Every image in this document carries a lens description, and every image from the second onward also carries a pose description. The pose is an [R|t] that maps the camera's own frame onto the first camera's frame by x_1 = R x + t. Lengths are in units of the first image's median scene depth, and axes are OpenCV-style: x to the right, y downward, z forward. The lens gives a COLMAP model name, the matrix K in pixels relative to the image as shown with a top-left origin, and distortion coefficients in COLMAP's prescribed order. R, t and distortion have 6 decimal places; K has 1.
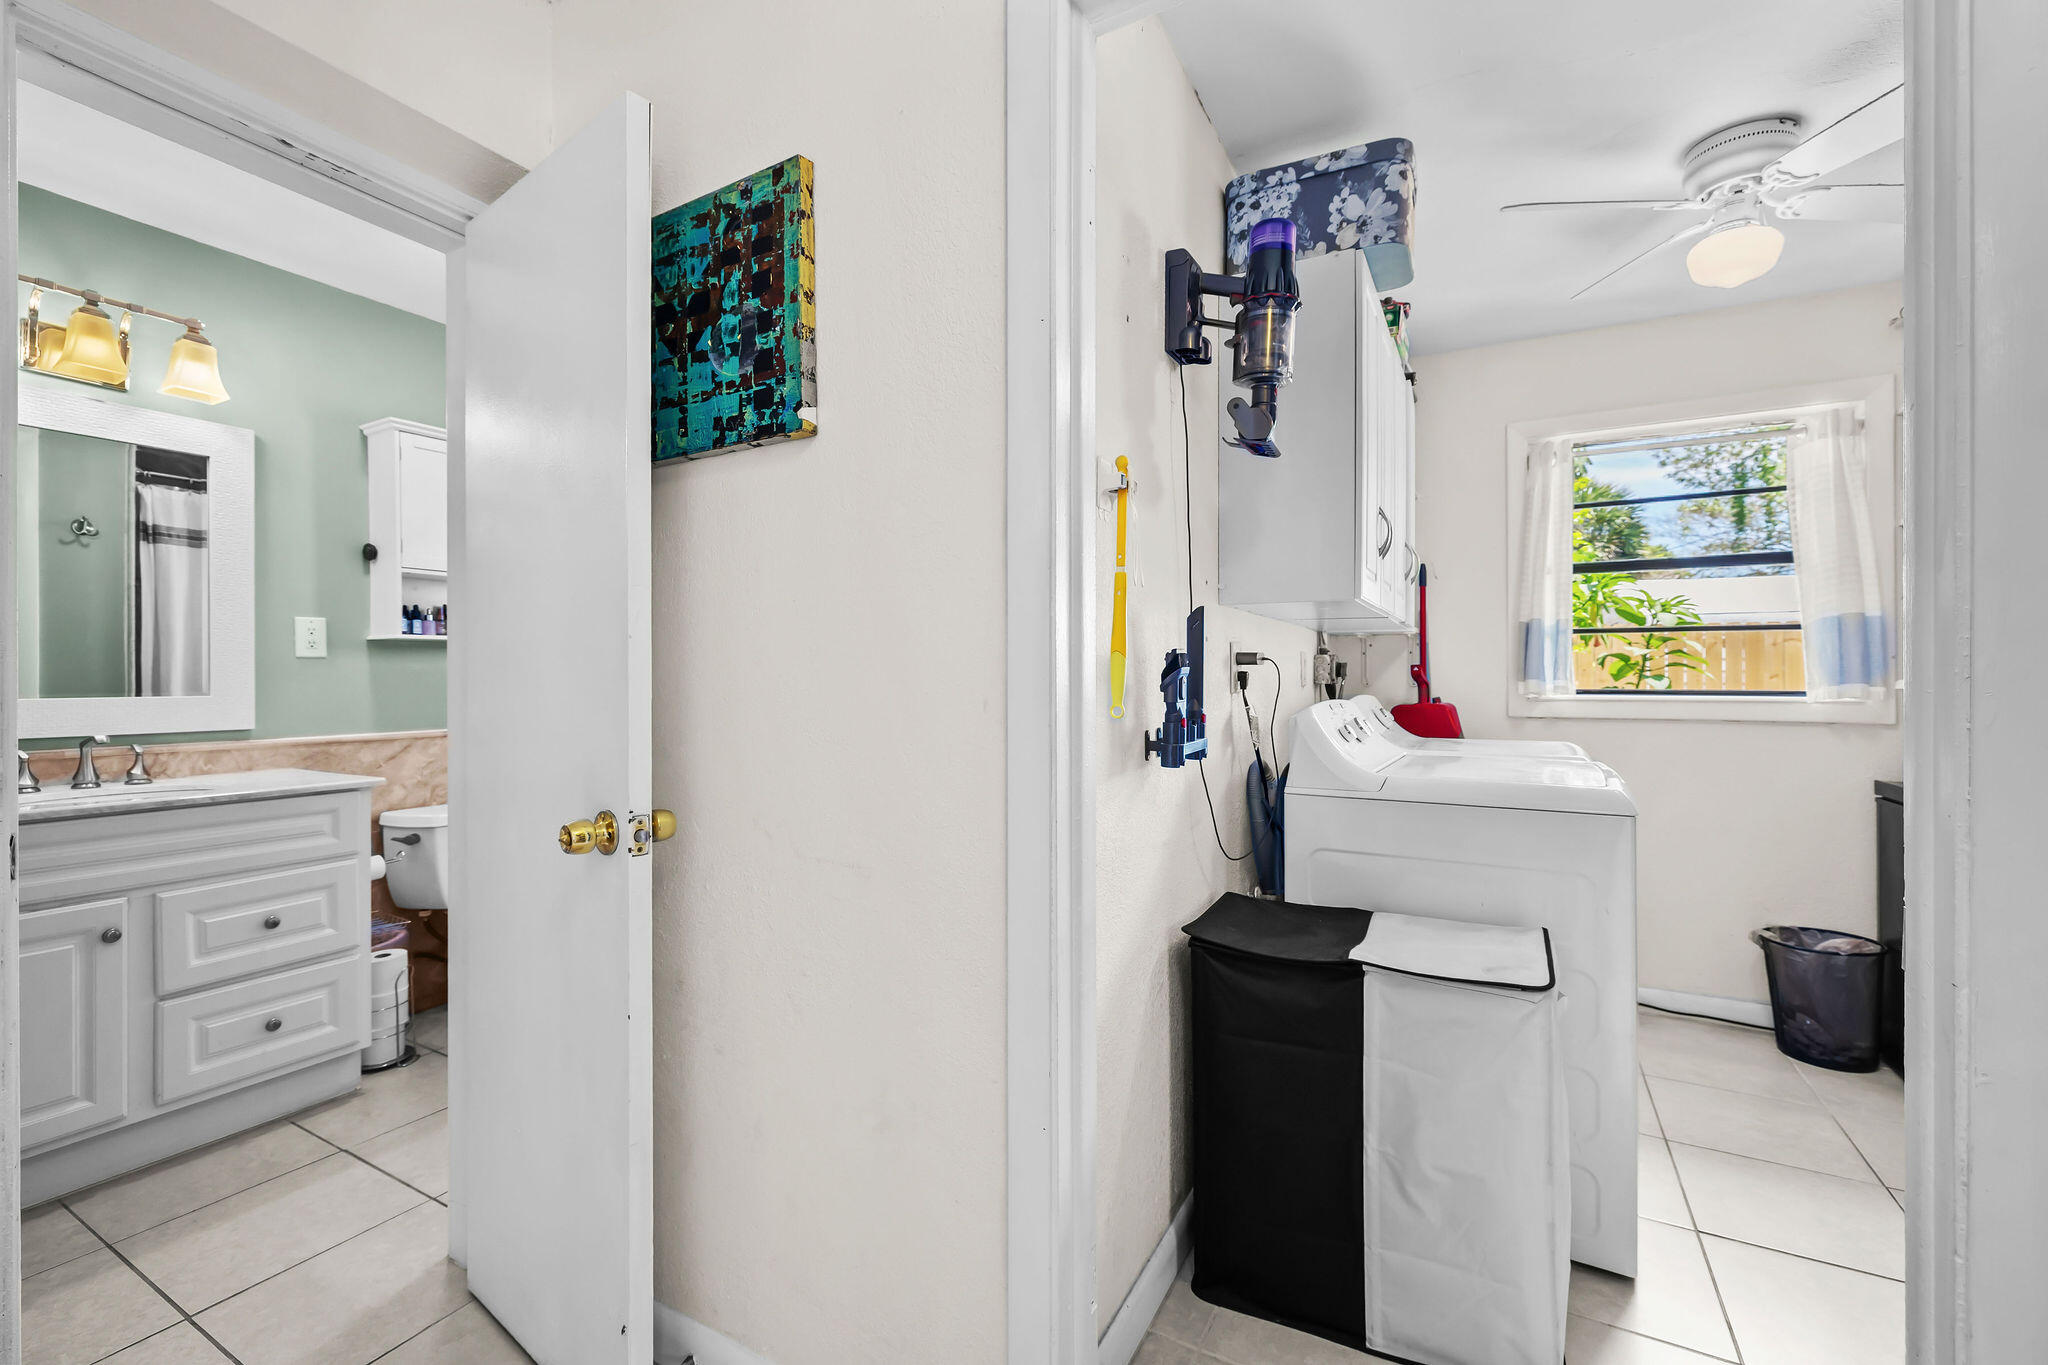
lens RADIAL K [[864.6, 0, 1031.0], [0, 864.6, 676.1], [0, 0, 1]] dist [0.001366, 0.000087]
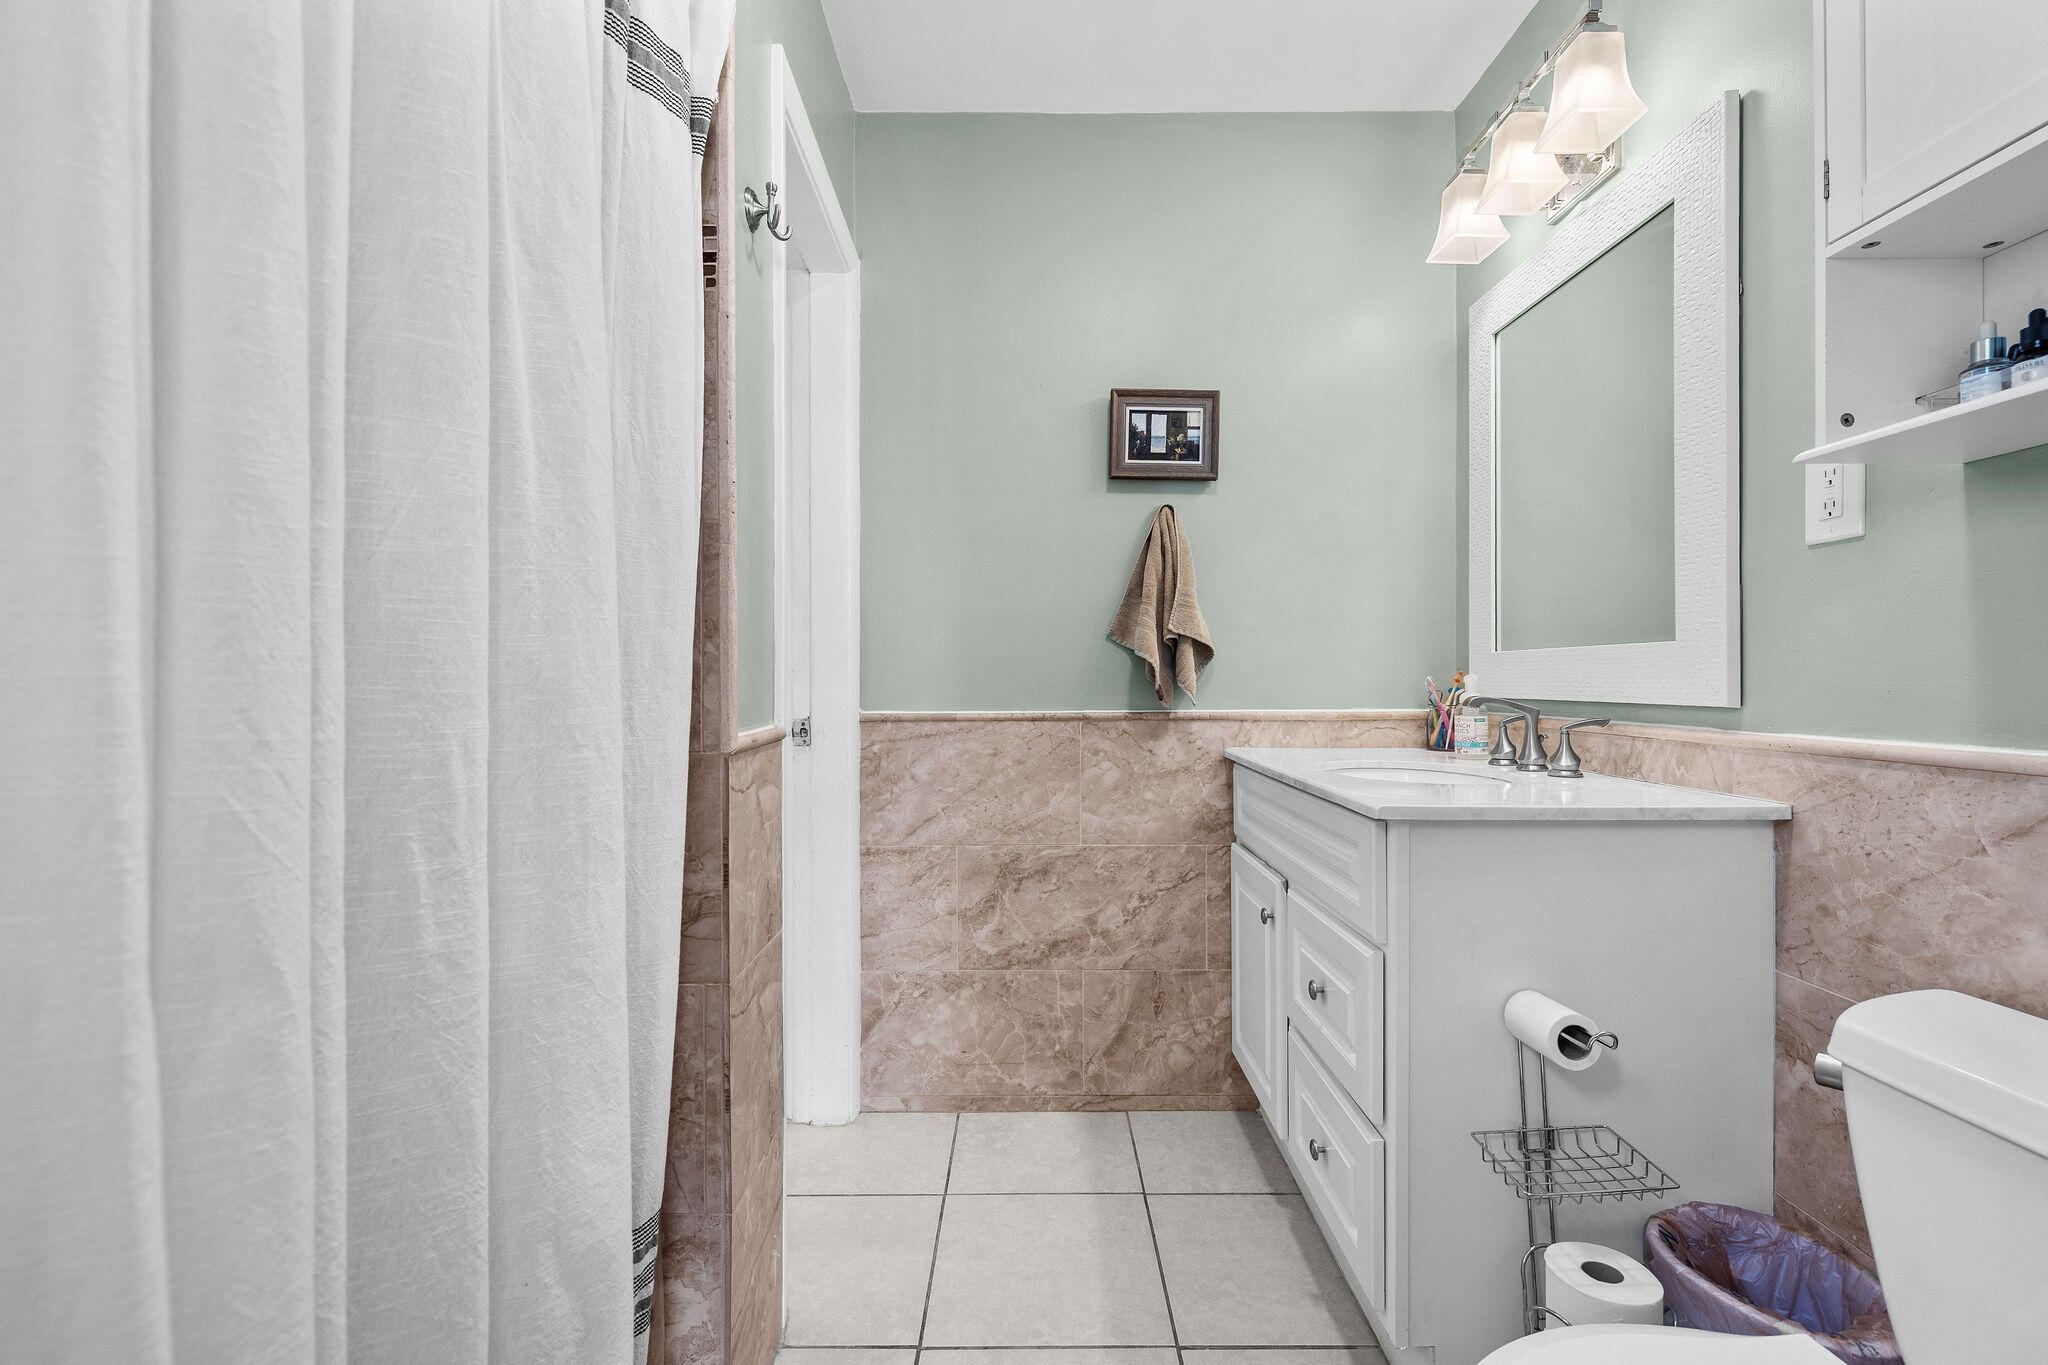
lens RADIAL K [[870.6, 0, 1024.0], [0, 870.6, 682.5], [0, 0, 1]] dist [0.000742, 0.000199]
pose [[-0.873190, 0.002838, -0.487372, -0.309990], [0.000592, 0.999988, 0.004762, 0.043900], [0.487380, 0.003870, -0.873182, 1.215603]]
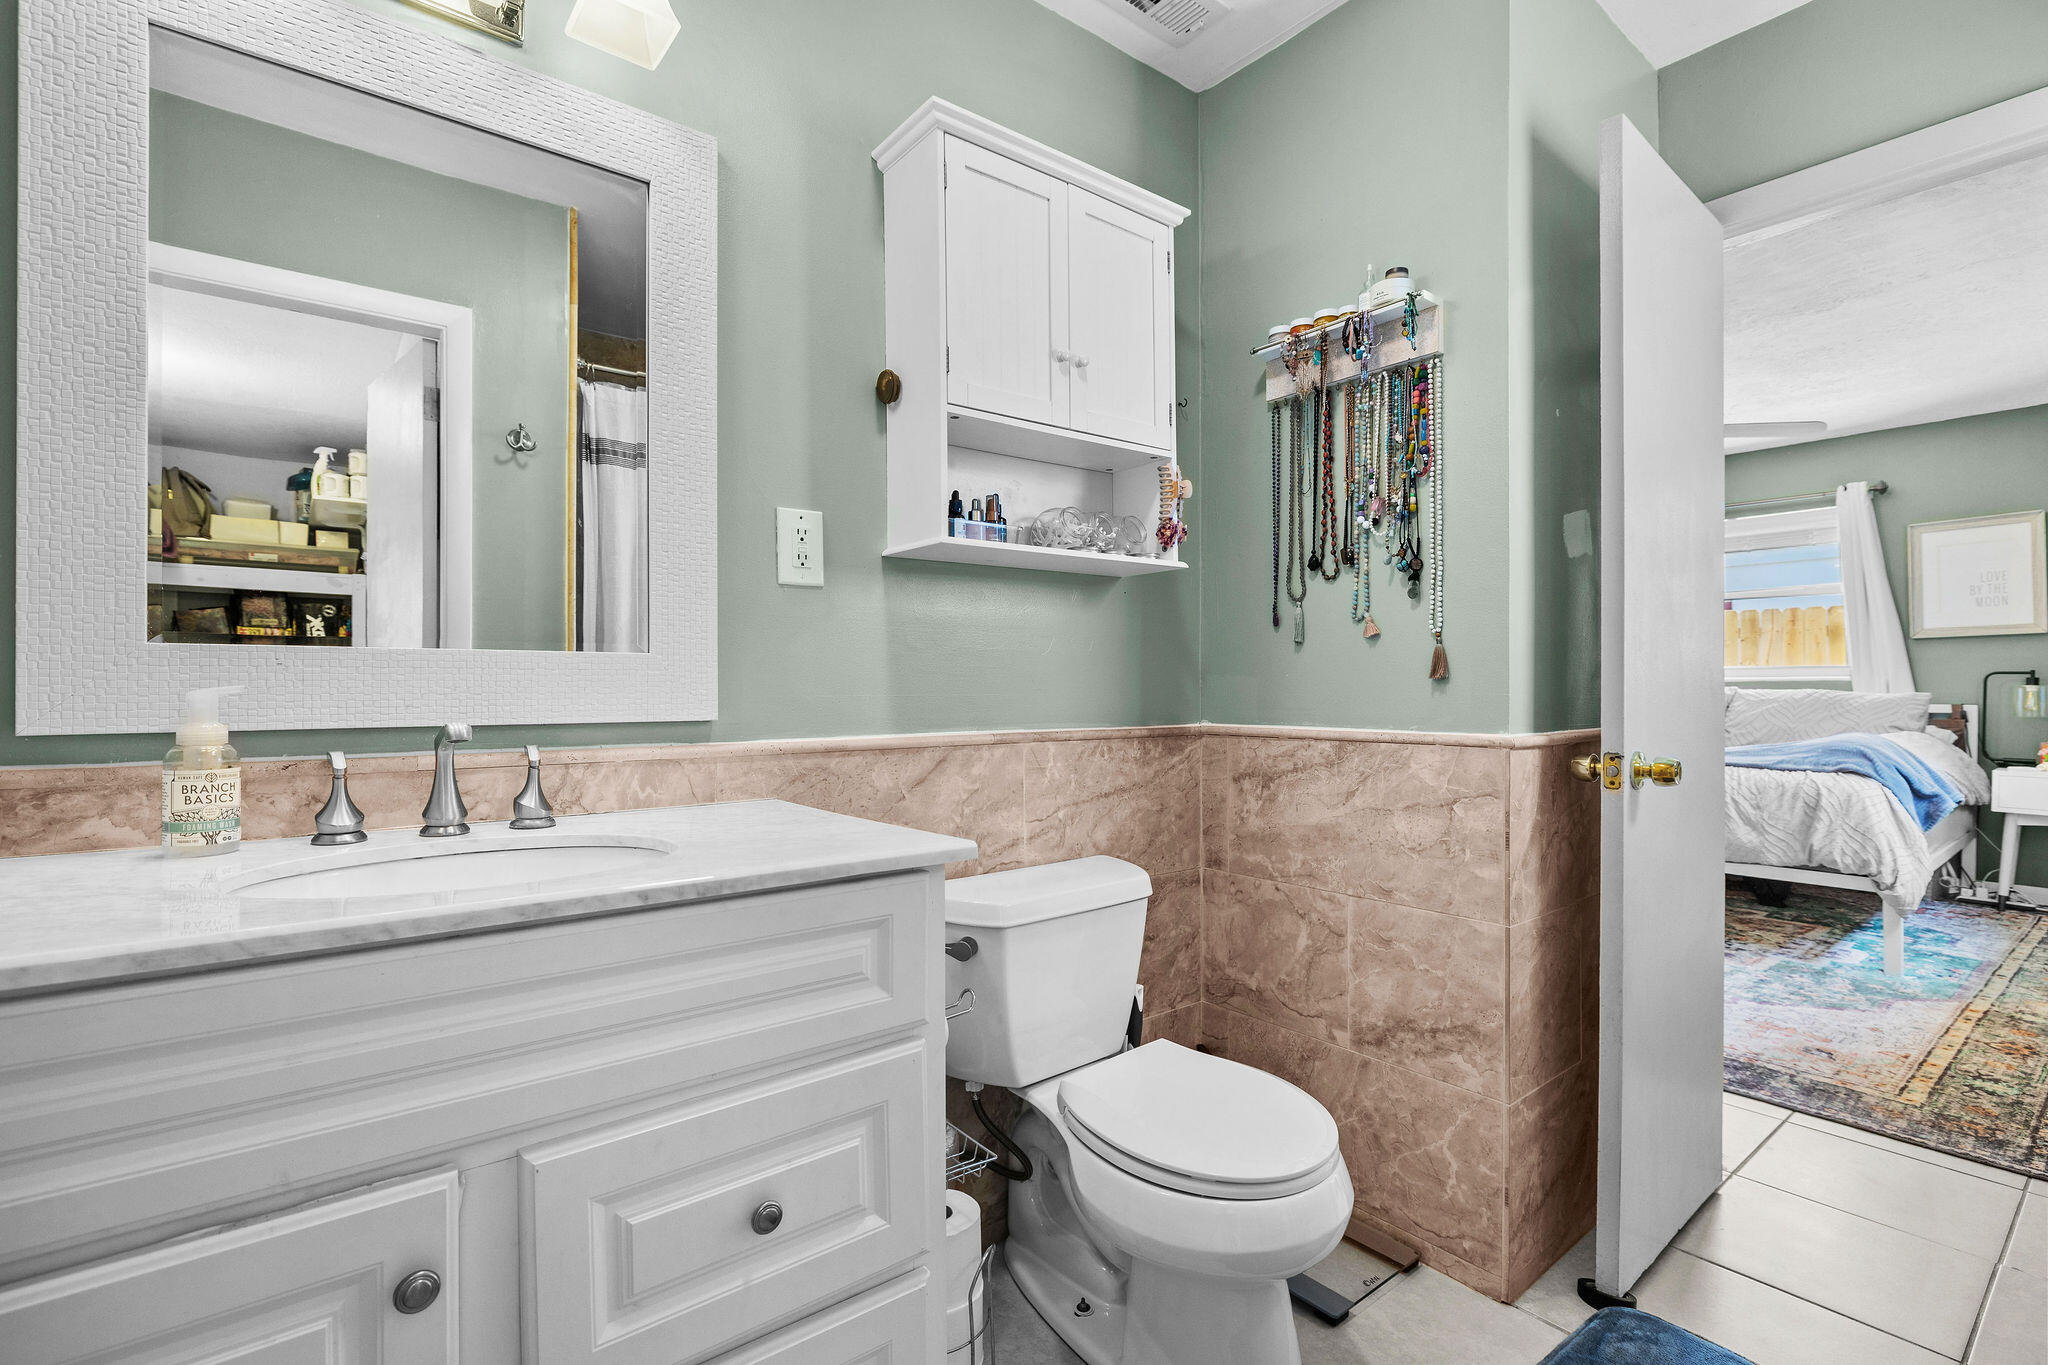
lens RADIAL K [[948.6, 0, 1024.0], [0, 948.6, 682.5], [0, 0, 1]] dist [-0.004261, -0.000094]
pose [[0.921195, -0.005060, -0.389067, -0.503883], [0.002484, 0.999972, -0.007124, 0.042408], [0.389092, 0.005597, 0.921182, 0.545605]]
